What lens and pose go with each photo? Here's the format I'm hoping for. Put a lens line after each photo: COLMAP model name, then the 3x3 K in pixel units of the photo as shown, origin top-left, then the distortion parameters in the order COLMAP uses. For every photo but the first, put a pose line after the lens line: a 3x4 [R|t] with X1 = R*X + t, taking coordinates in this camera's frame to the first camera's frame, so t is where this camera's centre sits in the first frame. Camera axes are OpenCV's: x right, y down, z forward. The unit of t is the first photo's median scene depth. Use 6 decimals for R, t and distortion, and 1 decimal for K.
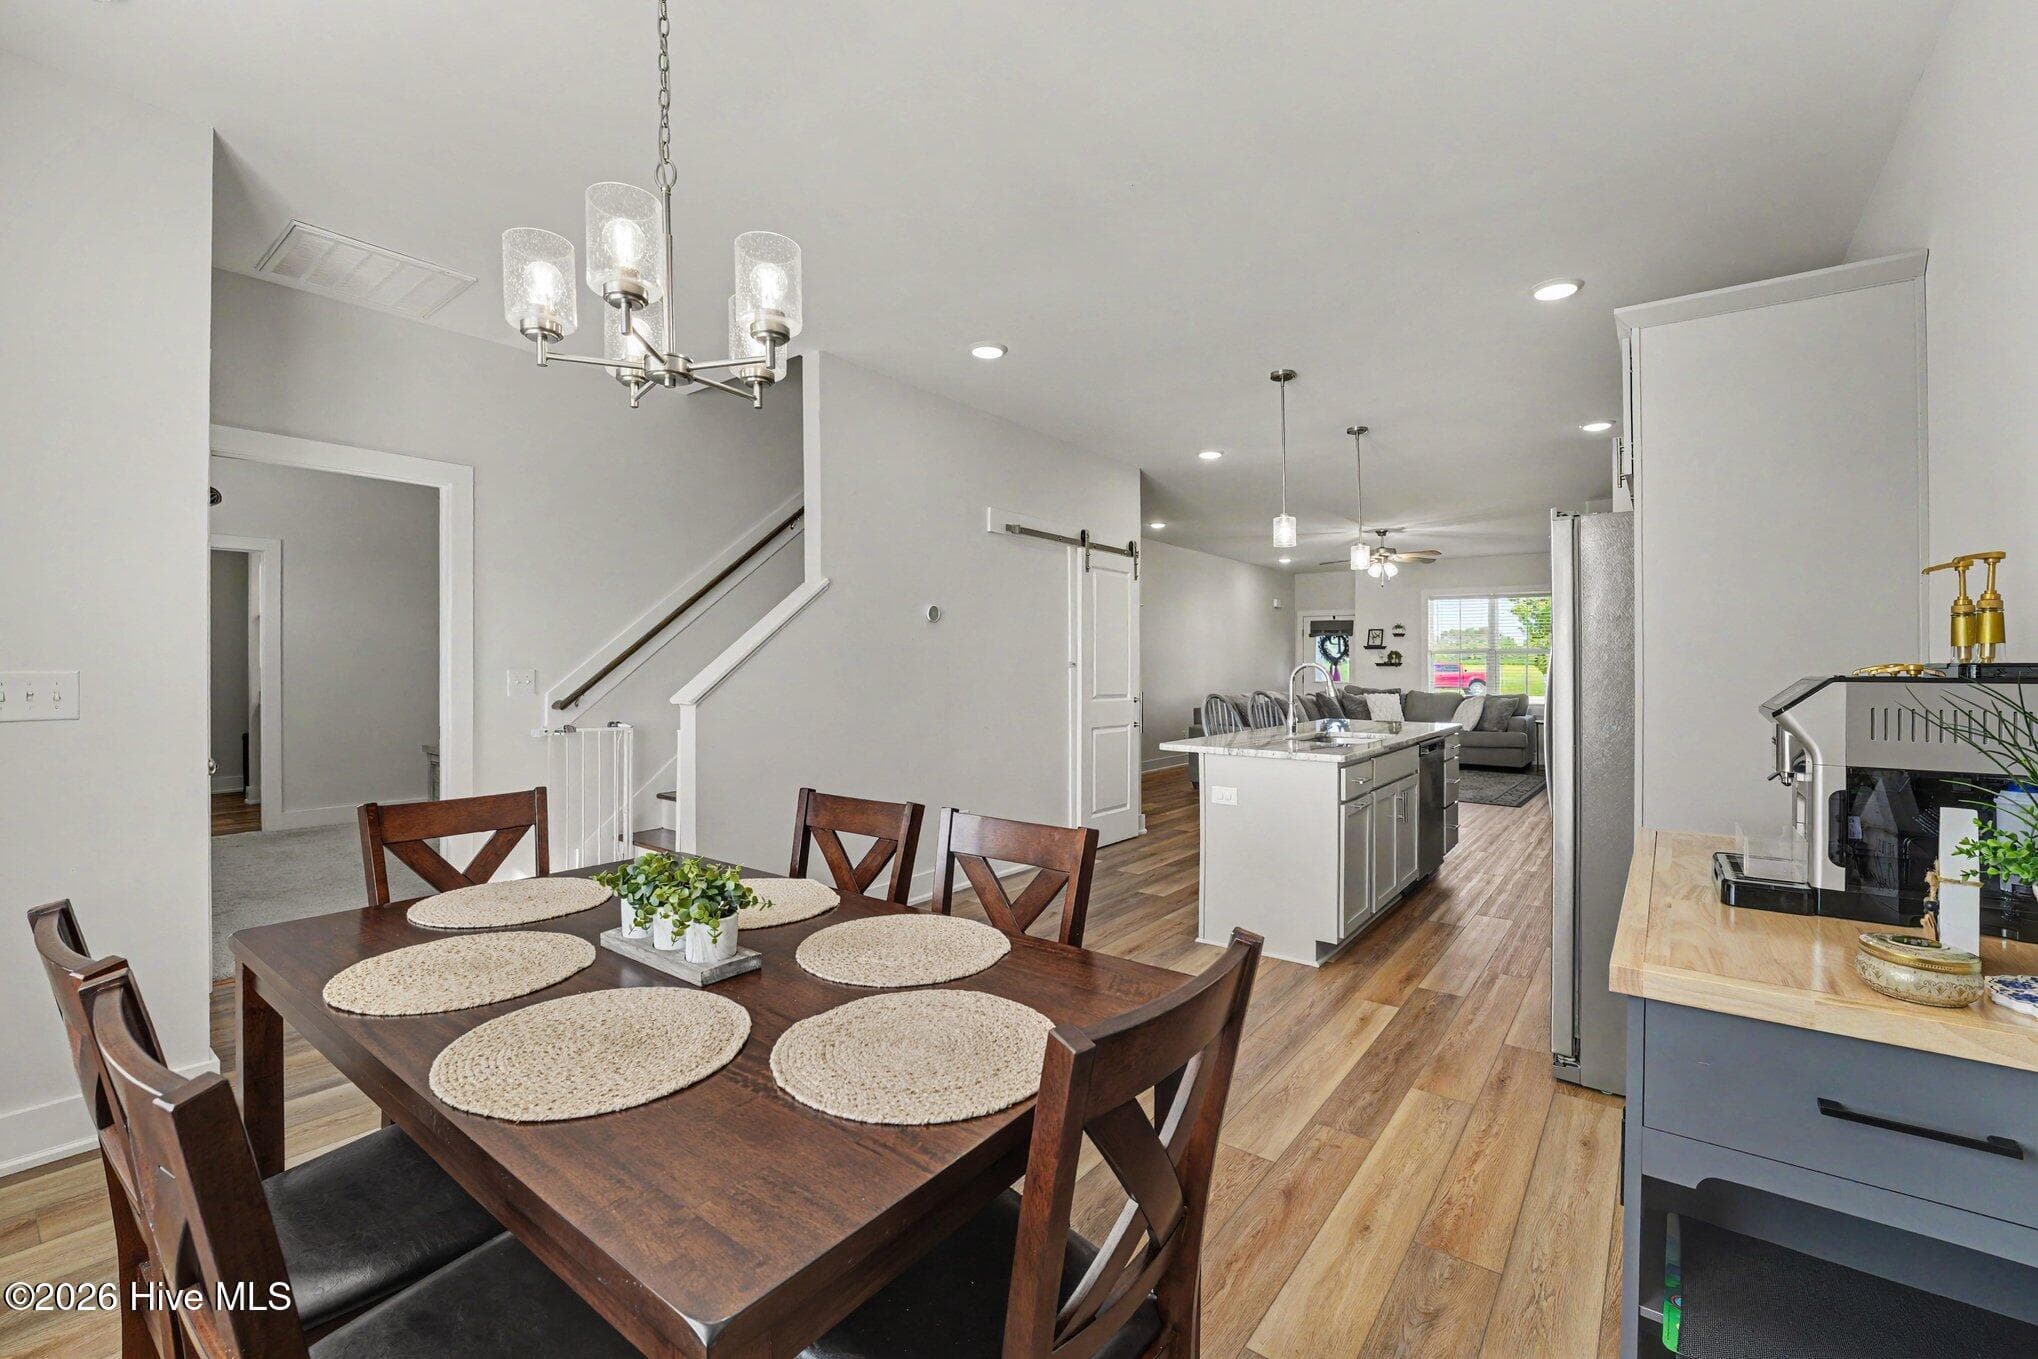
lens RADIAL K [[839.1, 0, 1025.9], [0, 839.1, 663.5], [0, 0, 1]] dist [-0.030194, -0.000323]
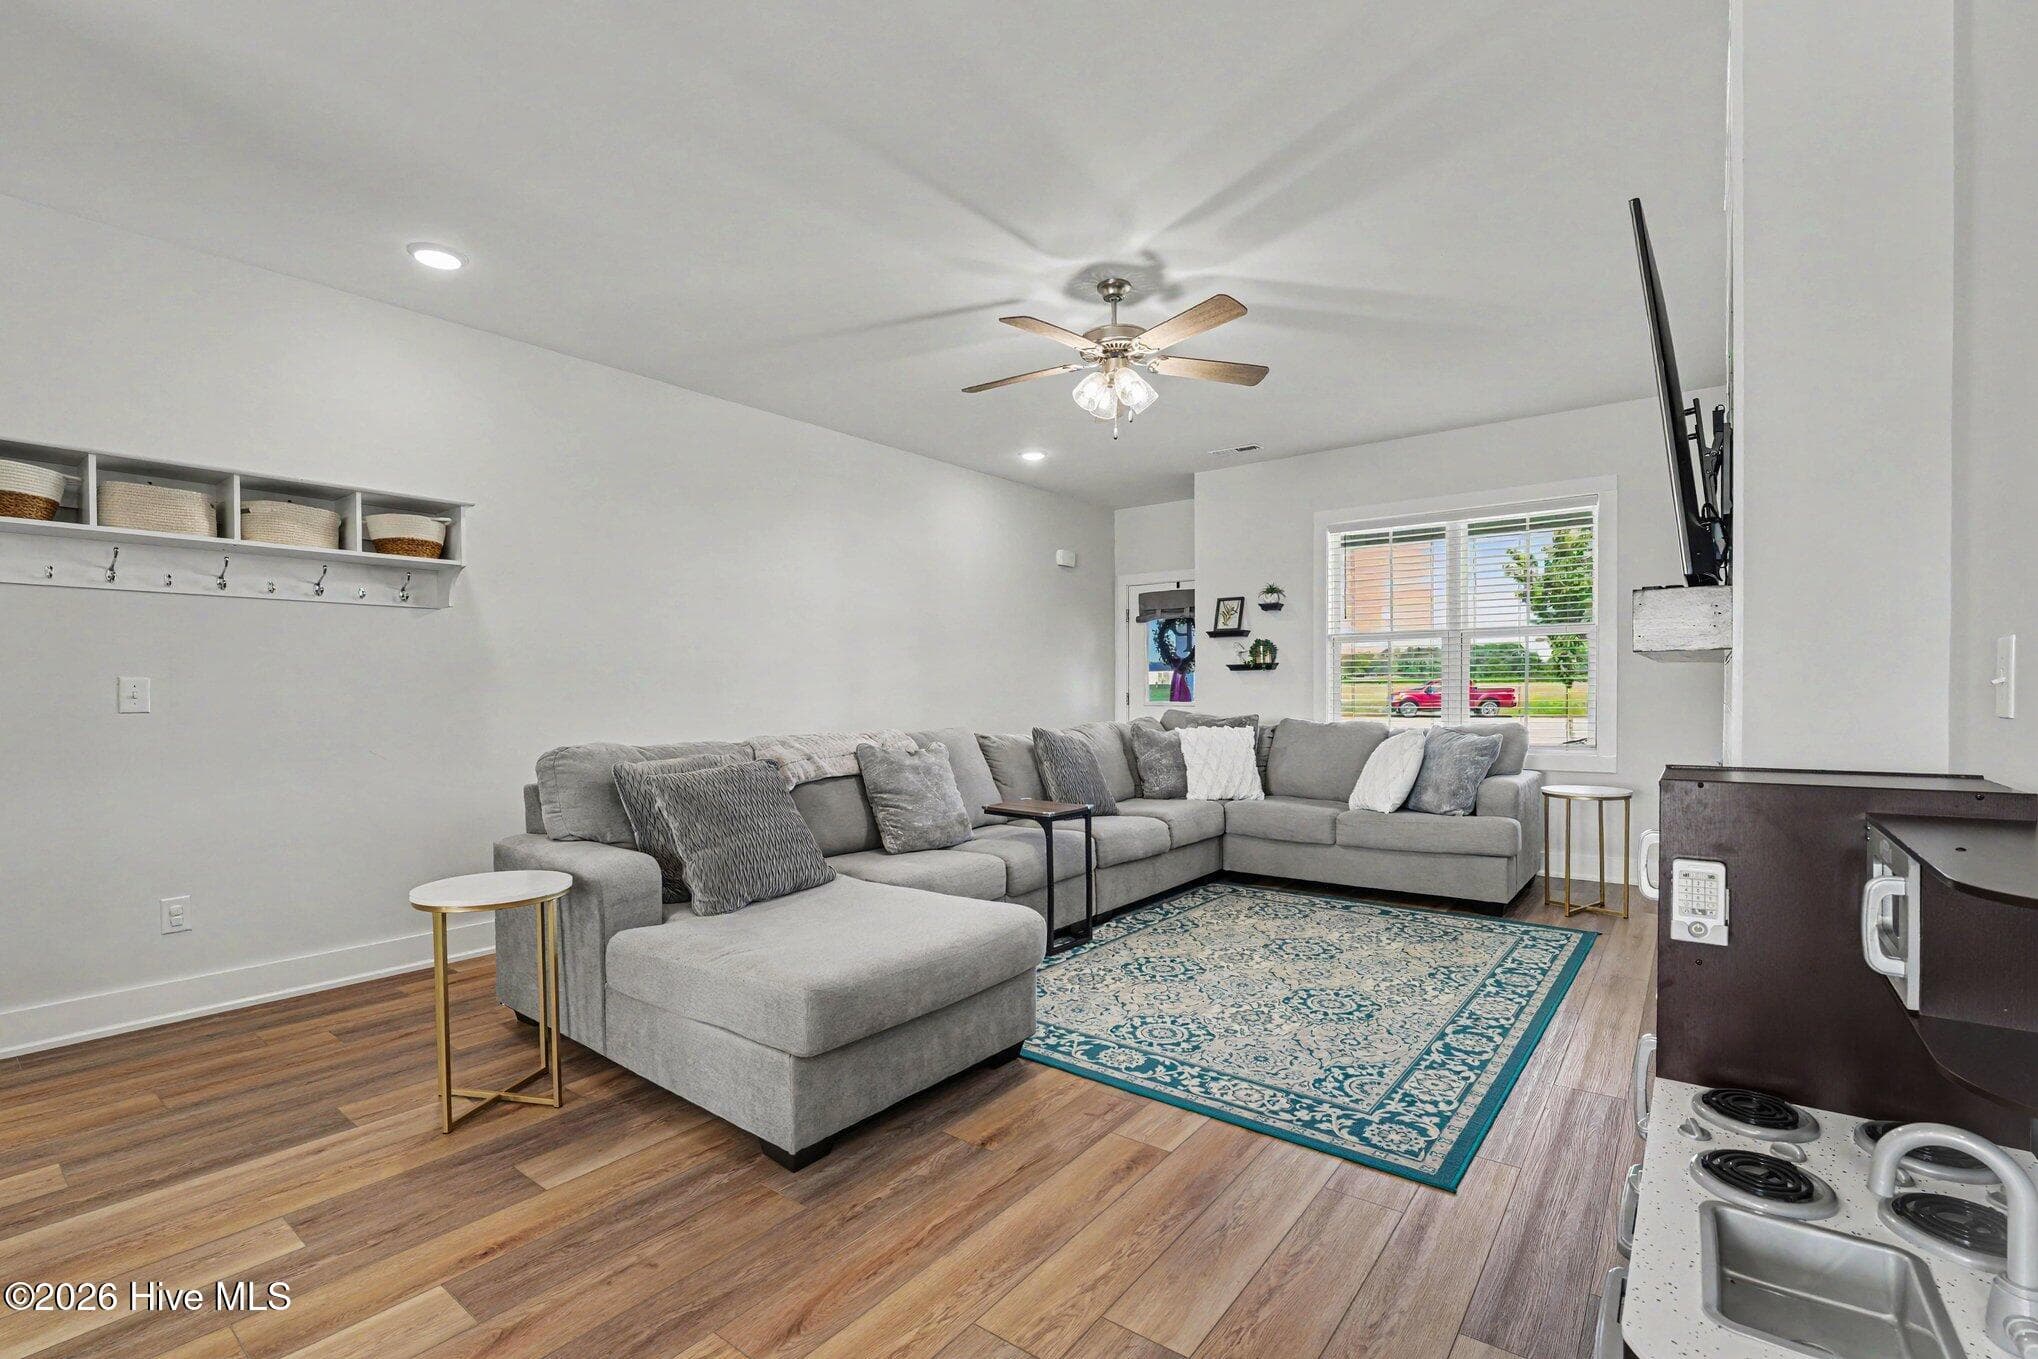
lens RADIAL K [[896.4, 0, 1026.9], [0, 896.4, 716.2], [0, 0, 1]] dist [-0.031142, 0.002029]
pose [[0.999804, -0.009788, 0.017200, 0.289568], [0.009273, 0.999513, 0.029787, 0.013502], [-0.017483, -0.029622, 0.999408, 0.465149]]
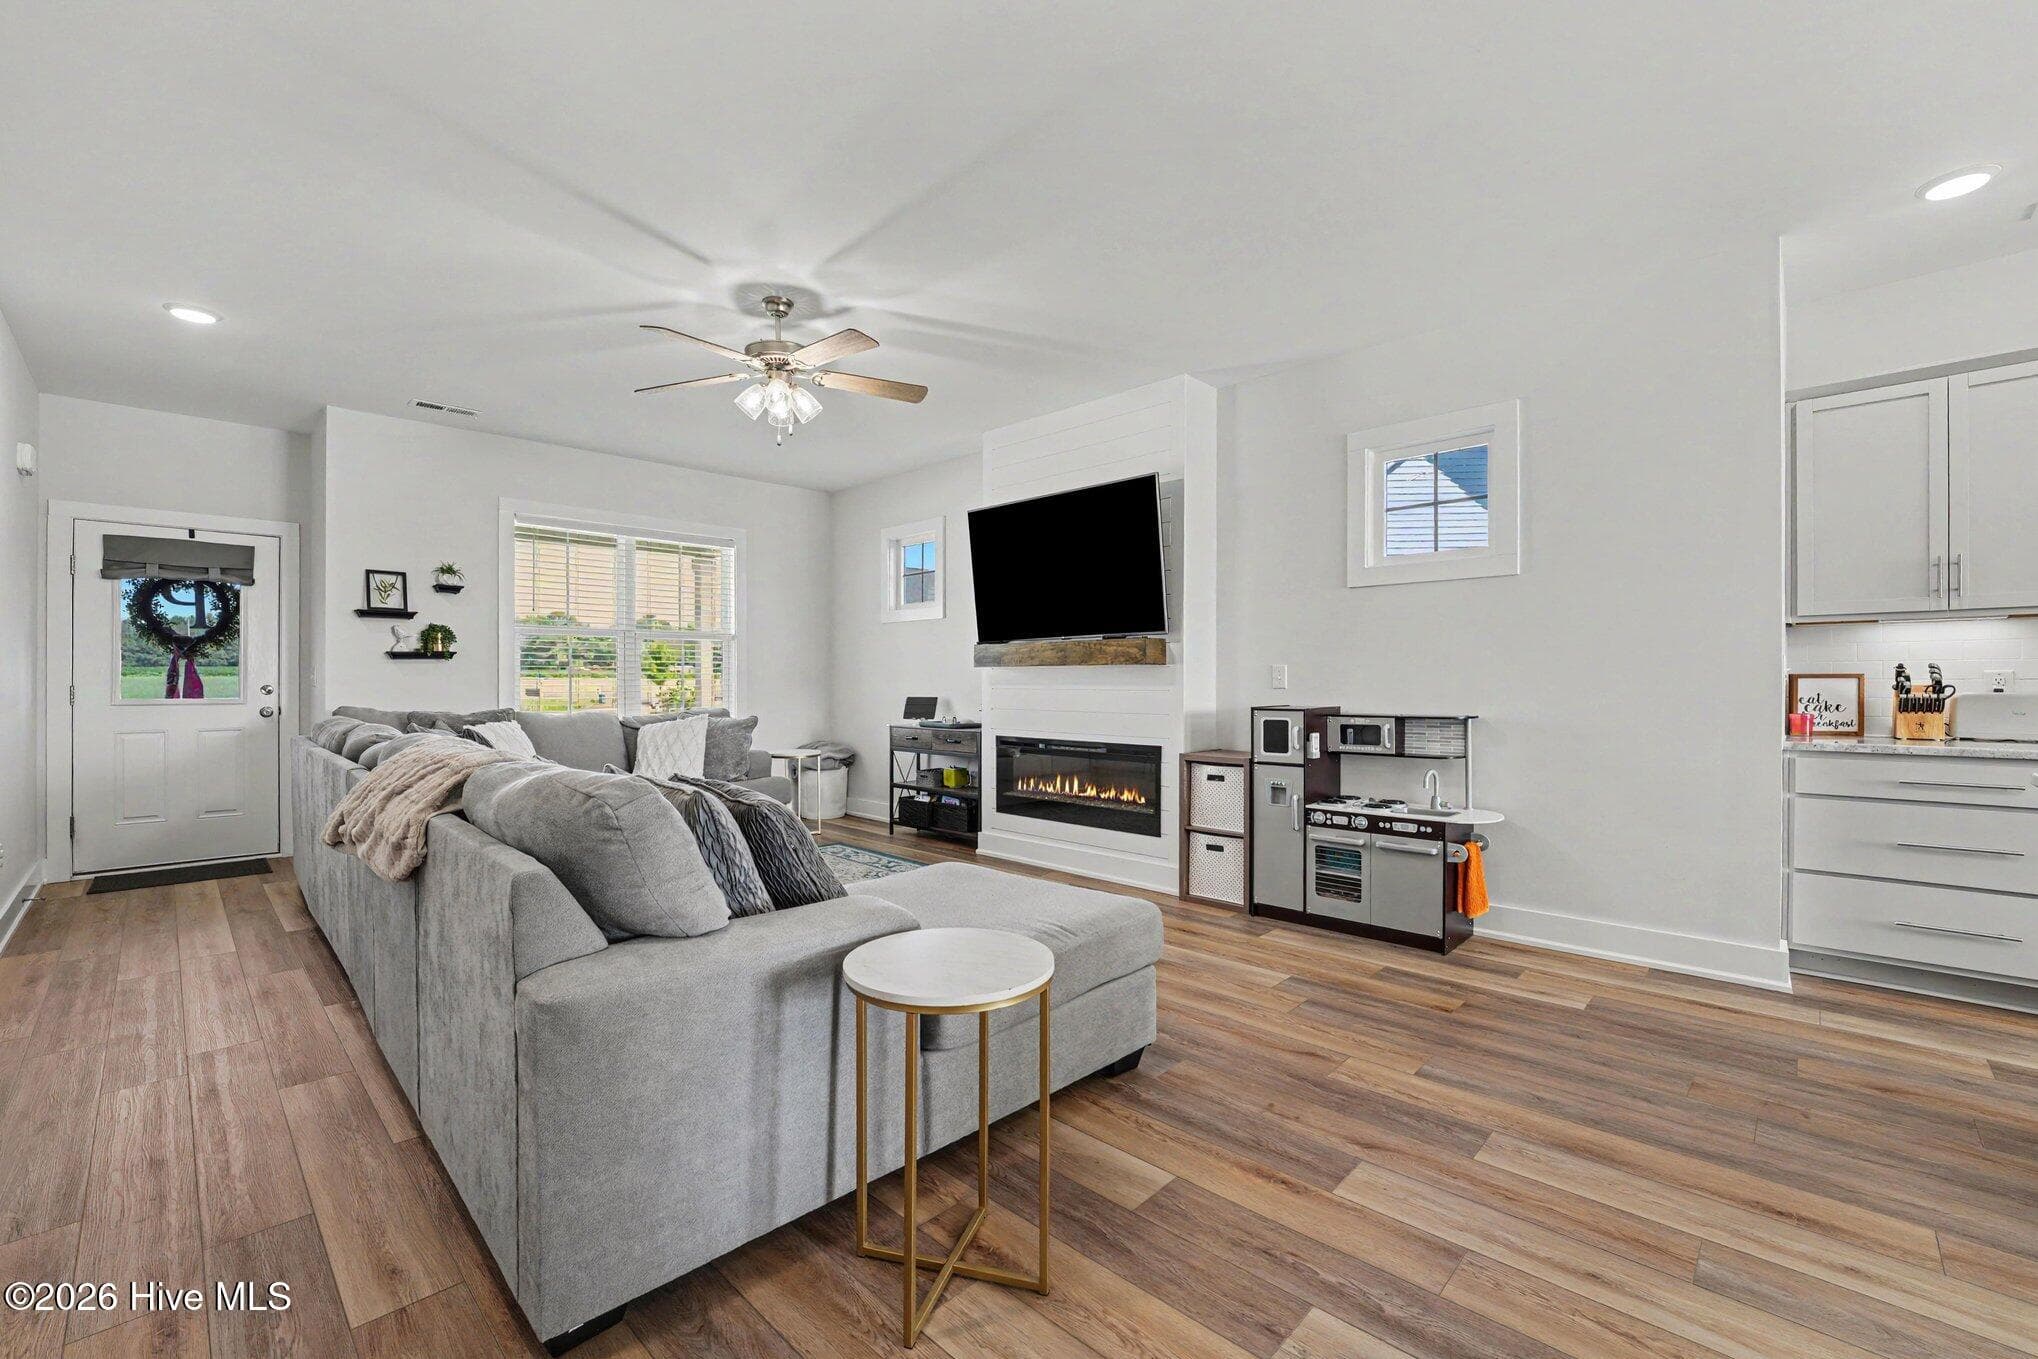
lens RADIAL K [[839.1, 0, 1027.0], [0, 839.1, 683.0], [0, 0, 1]] dist [-0.030194, -0.000323]
pose [[0.102256, -0.005557, 0.994743, 0.041310], [0.000312, 0.999985, 0.005555, 0.013394], [-0.994758, -0.000258, 0.102257, 0.643905]]
